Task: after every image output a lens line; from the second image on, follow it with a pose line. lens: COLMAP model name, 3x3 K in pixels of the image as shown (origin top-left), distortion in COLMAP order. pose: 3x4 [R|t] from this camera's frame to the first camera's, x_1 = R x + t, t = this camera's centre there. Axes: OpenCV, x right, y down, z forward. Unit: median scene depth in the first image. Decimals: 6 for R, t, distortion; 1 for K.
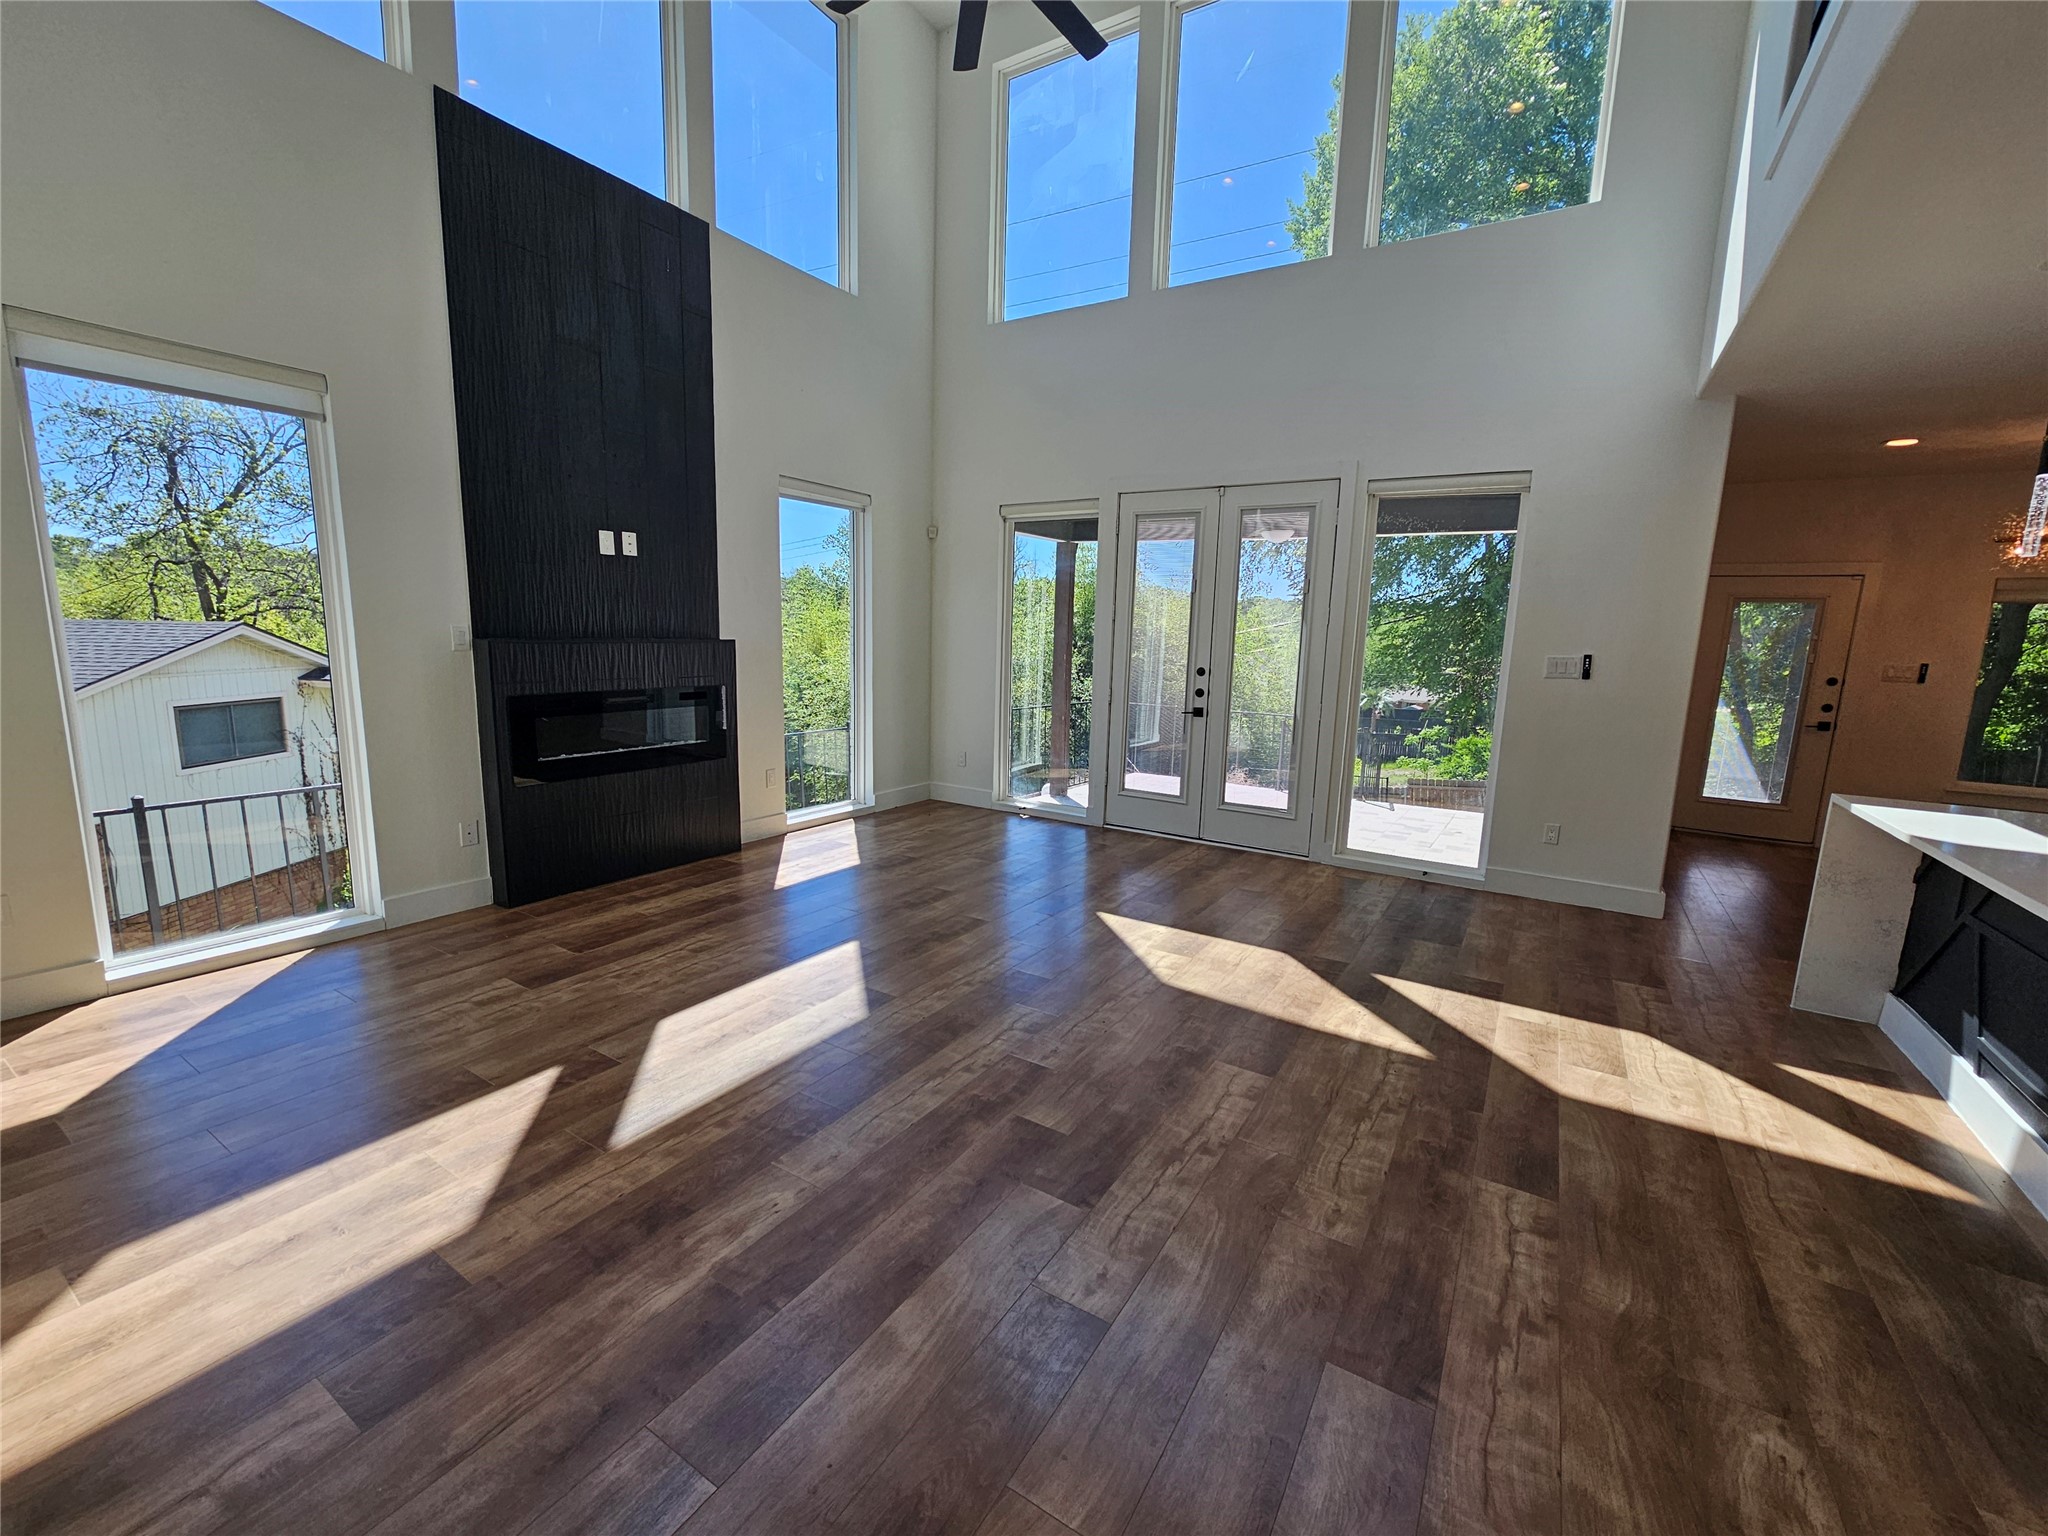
lens RADIAL K [[834.8, 0, 1035.1], [0, 834.8, 767.4], [0, 0, 1]] dist [-0.014693, 0.007845]
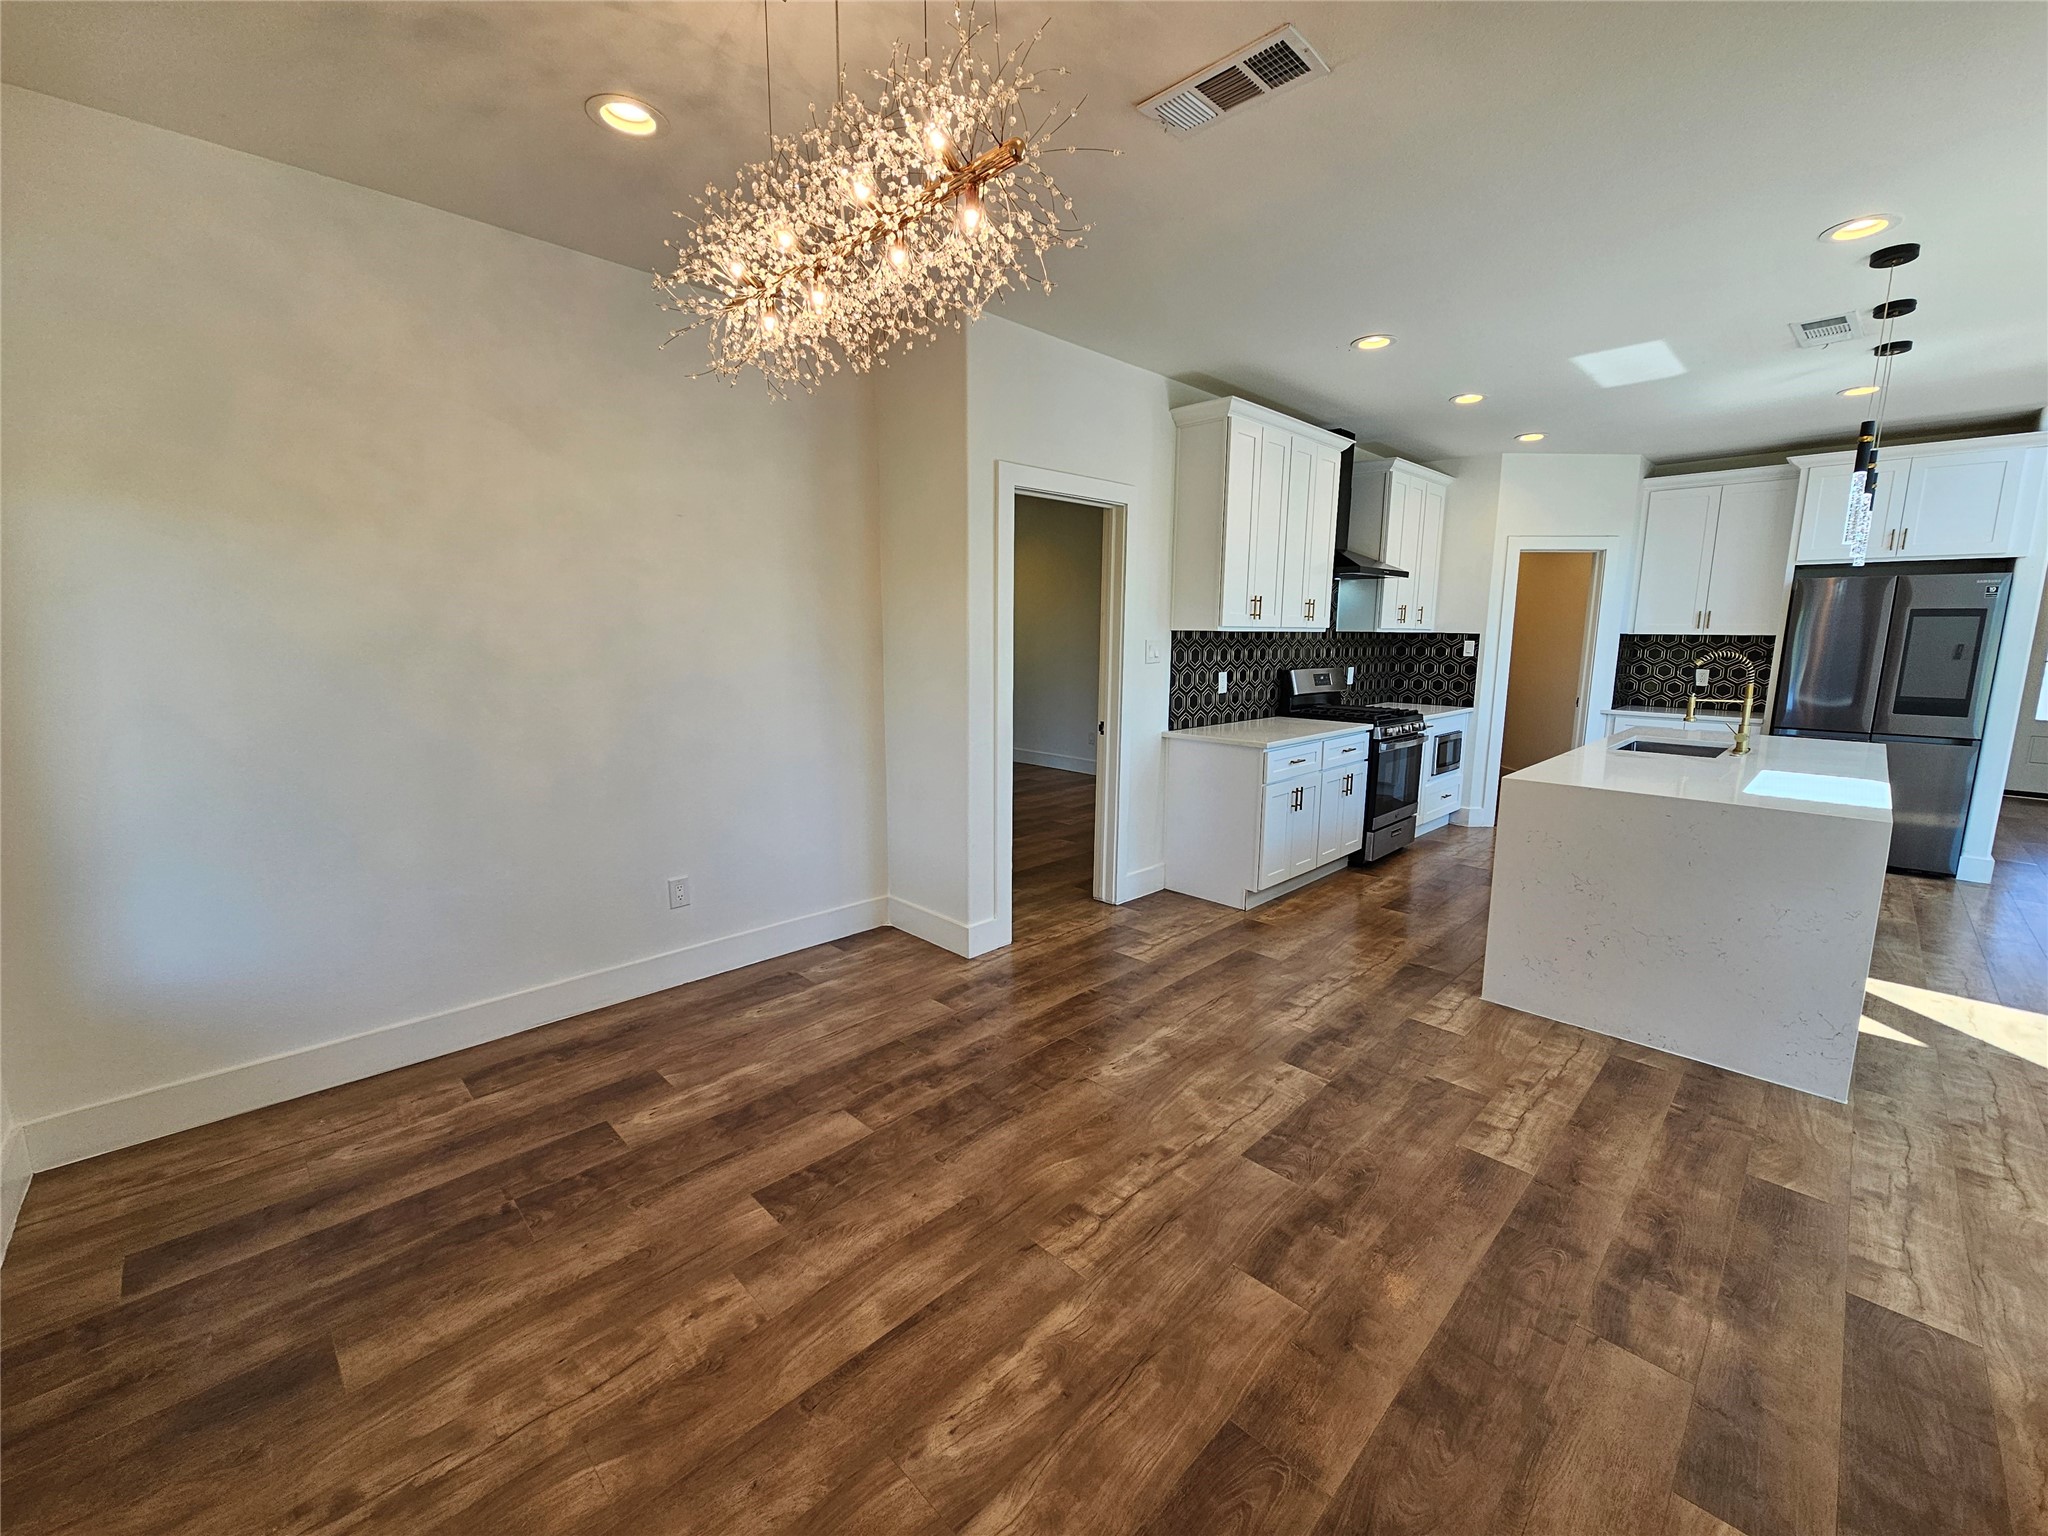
lens RADIAL K [[829.3, 0, 1034.5], [0, 829.3, 761.1], [0, 0, 1]] dist [-0.000362, 0.000258]
pose [[-0.973332, -0.074054, 0.217119, 1.670066], [-0.000961, 0.947771, 0.318951, -0.275194], [-0.229398, 0.310236, -0.922567, 1.982104]]
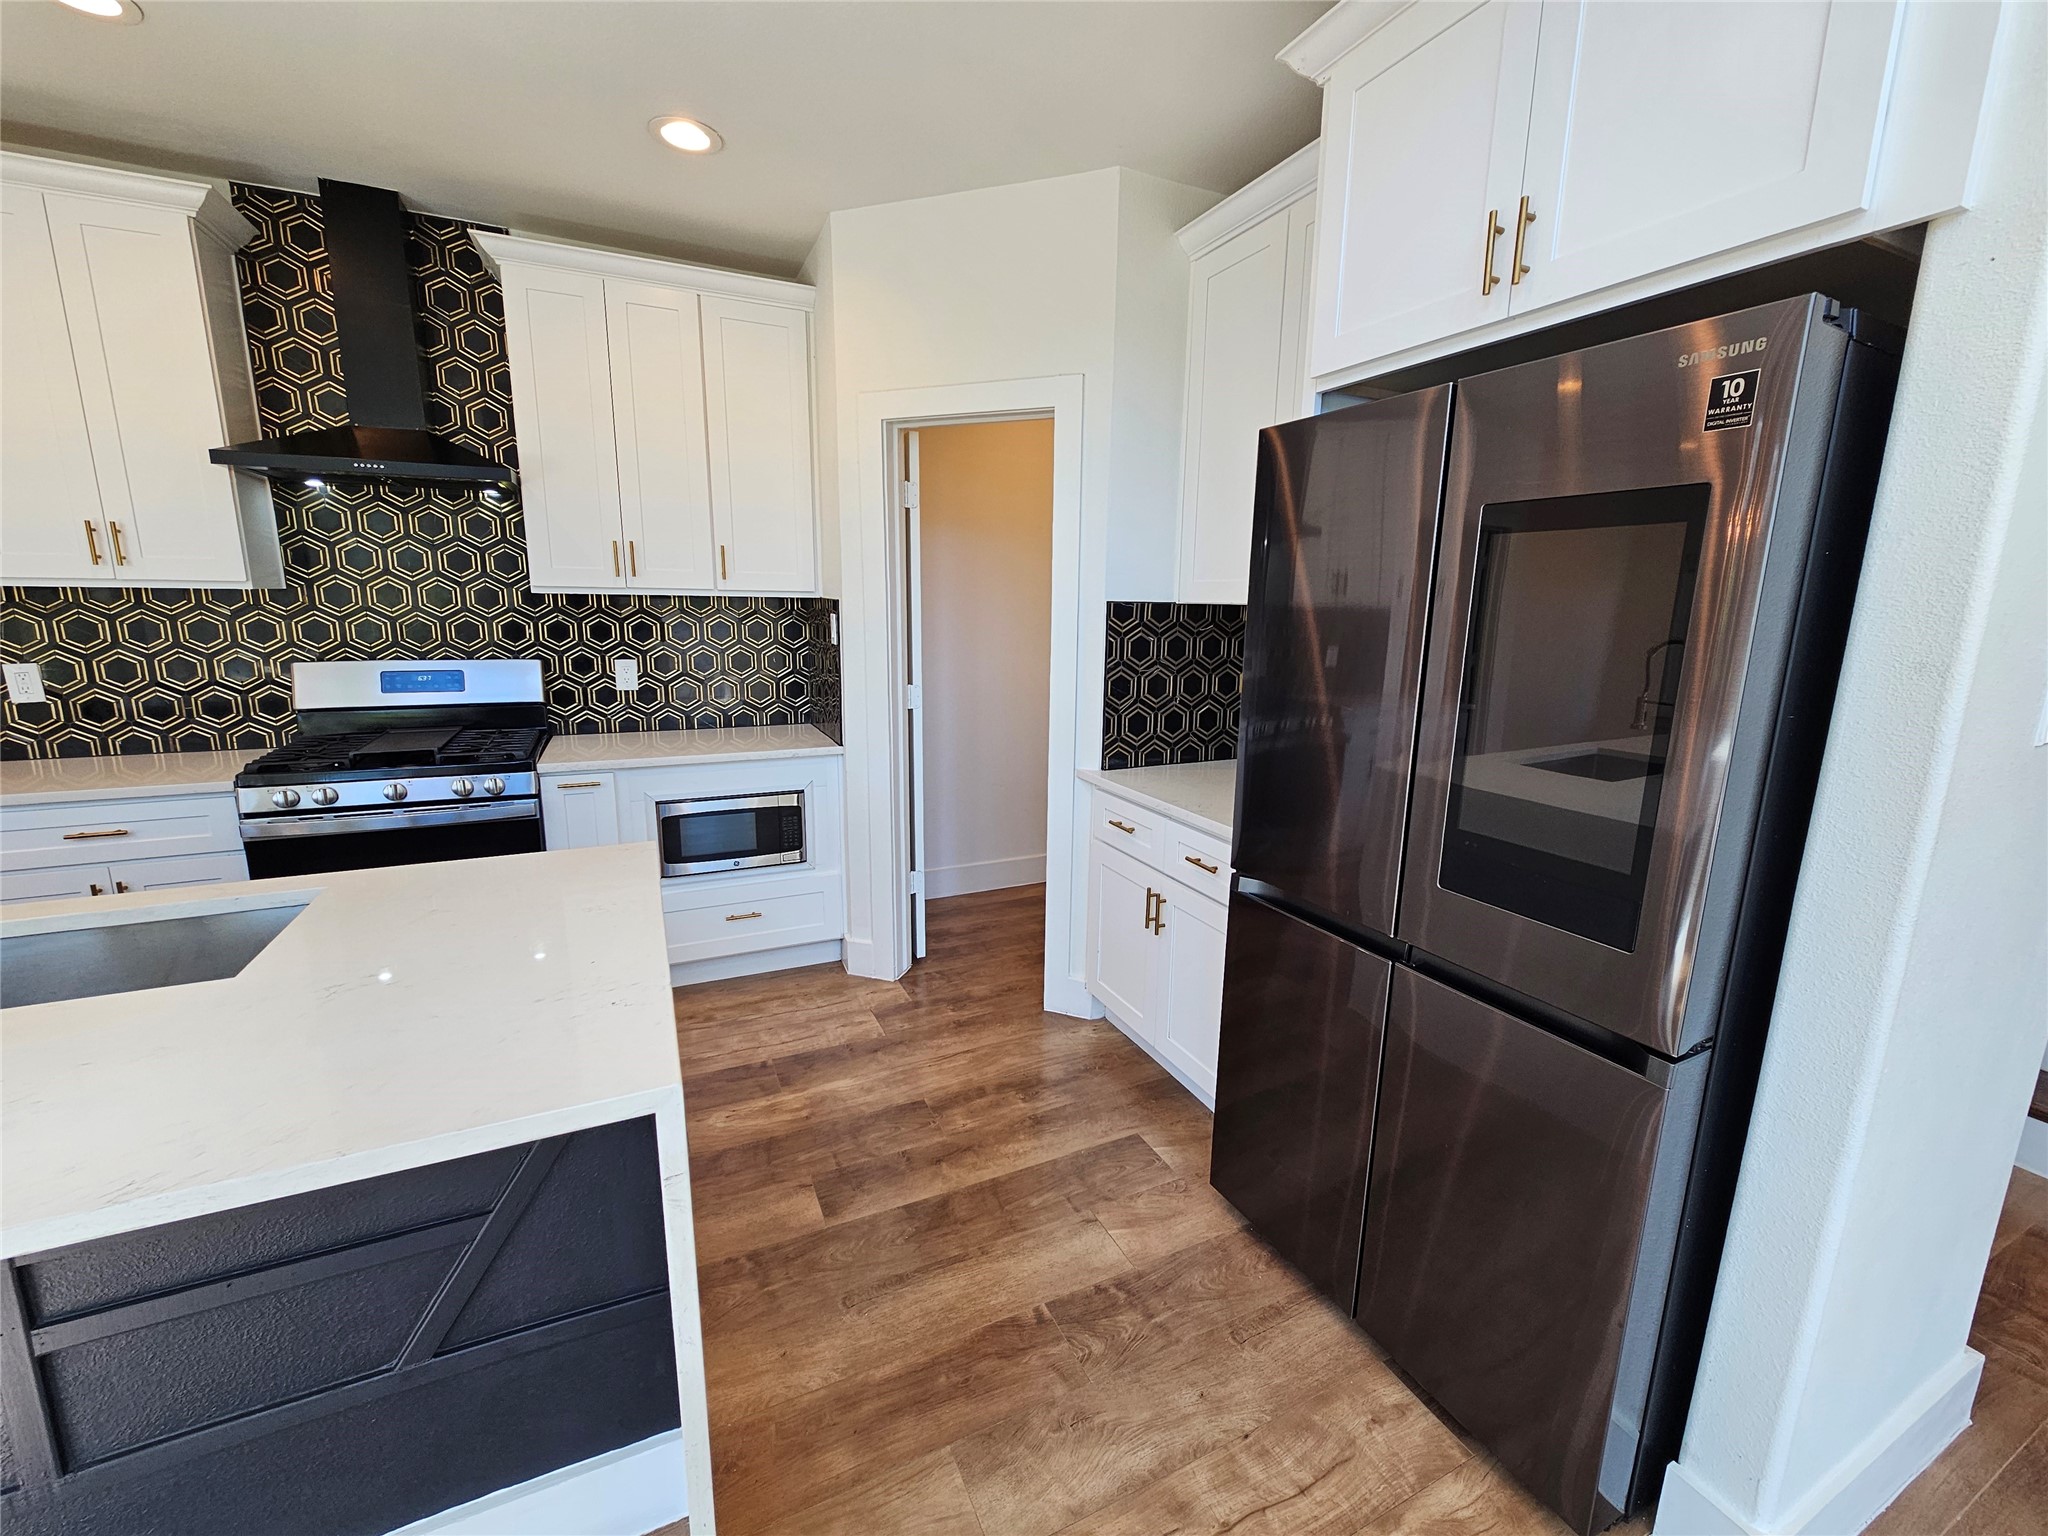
lens RADIAL K [[831.2, 0, 1035.9], [0, 831.2, 763.3], [0, 0, 1]] dist [-0.002397, 0.000129]
pose [[-0.842059, -0.146695, 0.519055, 0.347319], [0.046478, 0.938994, 0.340780, -0.074579], [-0.537380, 0.311081, -0.783869, 0.518638]]
